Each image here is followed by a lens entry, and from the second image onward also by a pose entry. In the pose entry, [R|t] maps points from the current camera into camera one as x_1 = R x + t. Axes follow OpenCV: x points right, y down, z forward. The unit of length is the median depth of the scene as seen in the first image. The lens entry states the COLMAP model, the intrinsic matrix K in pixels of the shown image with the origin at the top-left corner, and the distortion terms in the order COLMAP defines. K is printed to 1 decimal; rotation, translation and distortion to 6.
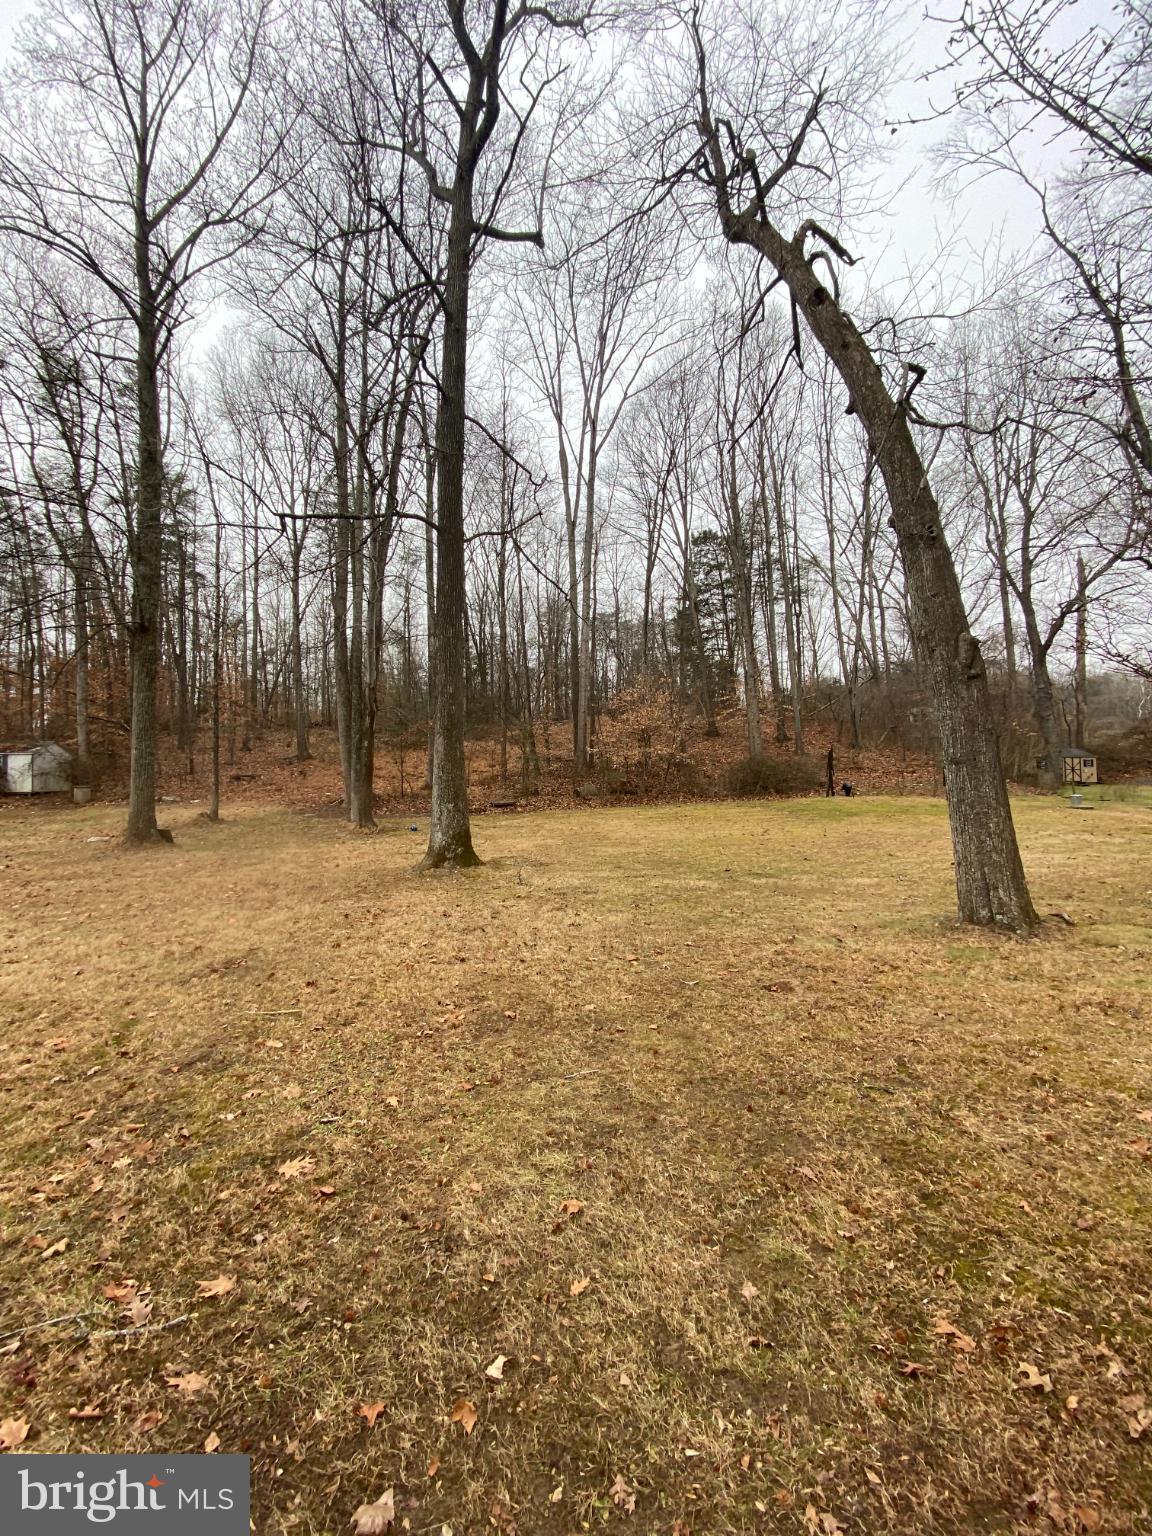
lens RADIAL K [[620.3, 0, 576.9], [0, 620.3, 770.6], [0, 0, 1]] dist [0.007290, -0.014655]
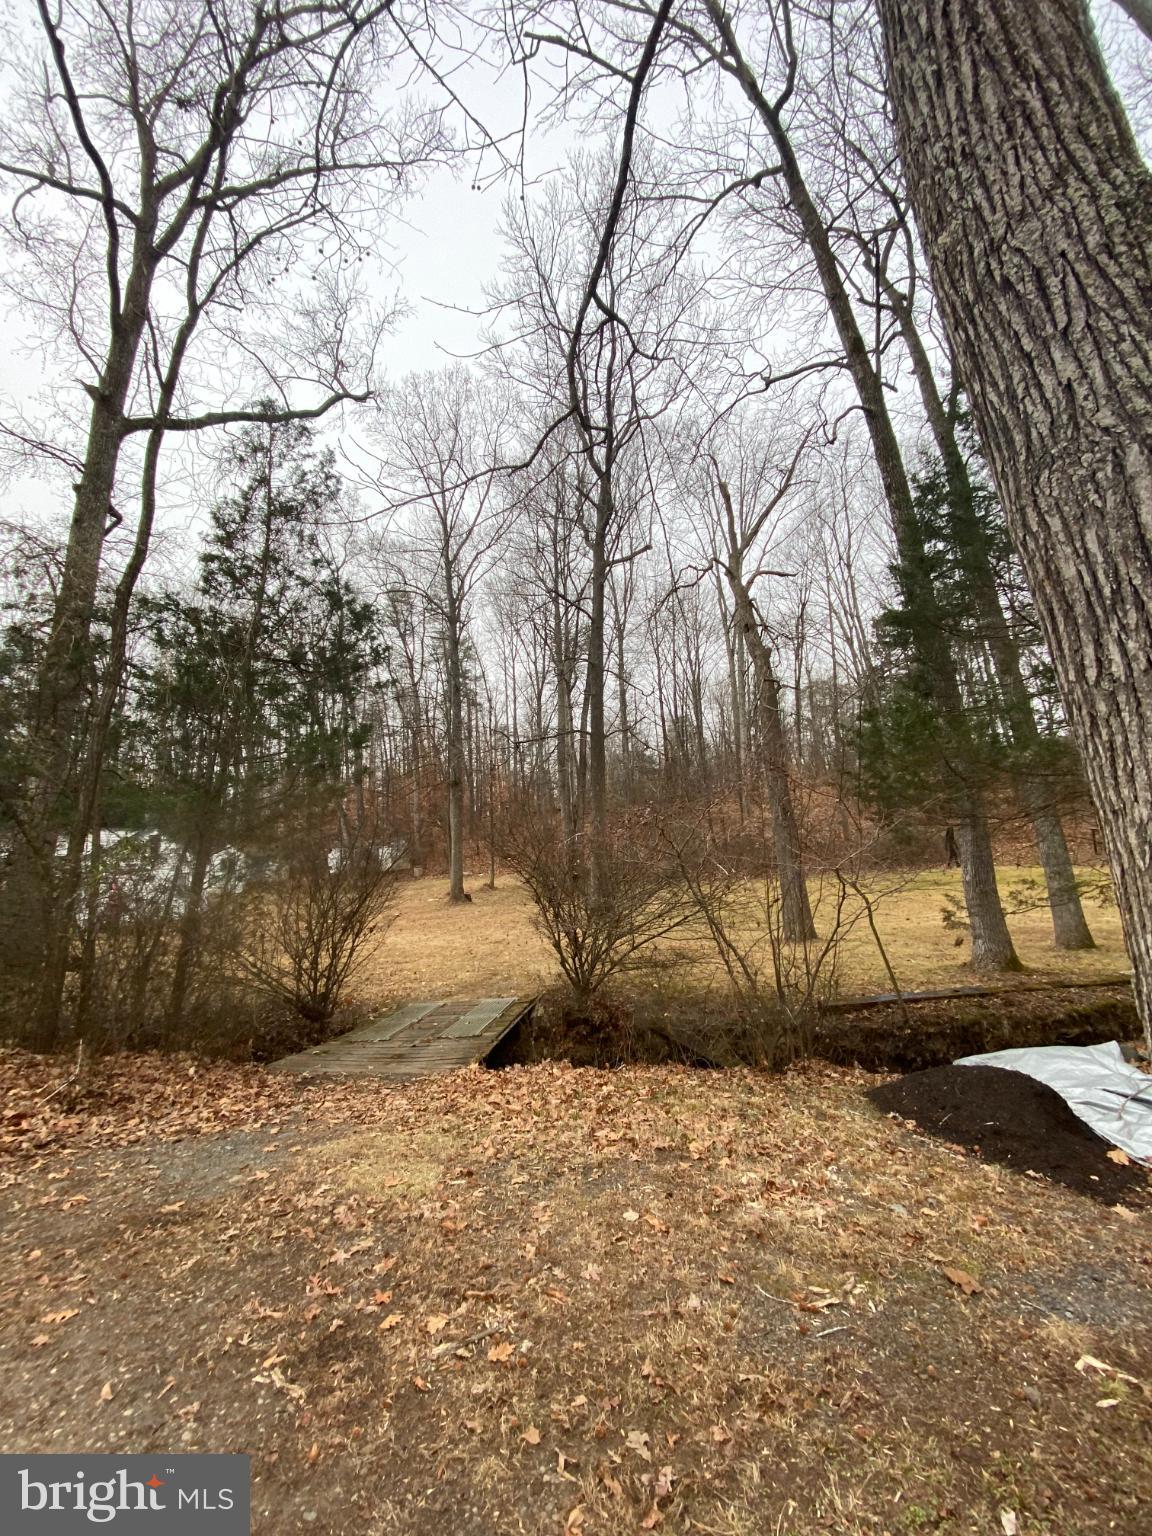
lens RADIAL K [[620.3, 0, 574.8], [0, 620.3, 765.2], [0, 0, 1]] dist [0.007290, -0.014655]
pose [[0.923078, -0.077310, -0.376763, 0.438405], [0.034511, 0.992287, -0.119060, -0.075296], [0.383062, 0.096900, 0.918626, -0.748083]]
